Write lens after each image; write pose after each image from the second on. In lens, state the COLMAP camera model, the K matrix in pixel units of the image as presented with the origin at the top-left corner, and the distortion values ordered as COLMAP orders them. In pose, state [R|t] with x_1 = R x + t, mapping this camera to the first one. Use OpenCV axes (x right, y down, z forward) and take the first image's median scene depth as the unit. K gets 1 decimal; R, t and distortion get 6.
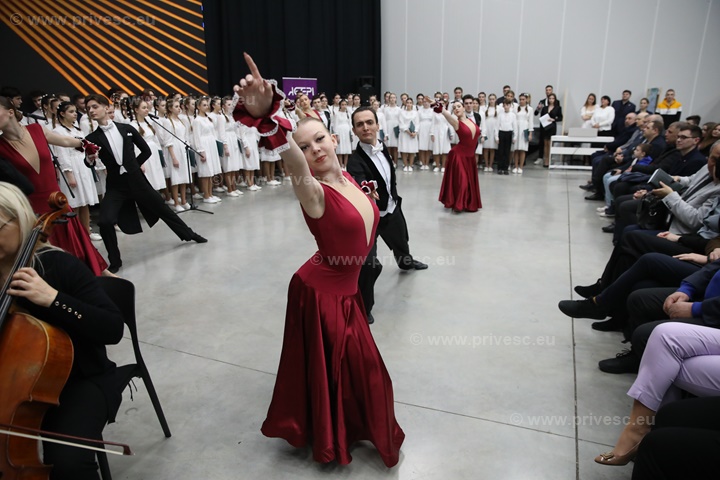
lens RADIAL K [[509.0, 0, 359.2], [0, 509.0, 243.6], [0, 0, 1]] dist [-0.099621, 0.078204]
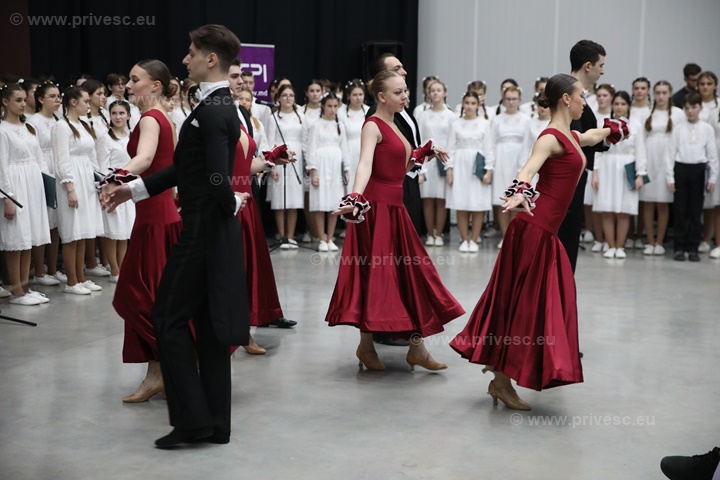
lens RADIAL K [[1346.5, 0, 363.4], [0, 1346.5, 237.4], [0, 0, 1]] dist [0.303607, 0.000000]
pose [[0.999543, 0.016493, -0.025339, 0.033719], [-0.020434, 0.986233, -0.164097, 0.045289], [0.022283, 0.164539, 0.986119, -0.190259]]
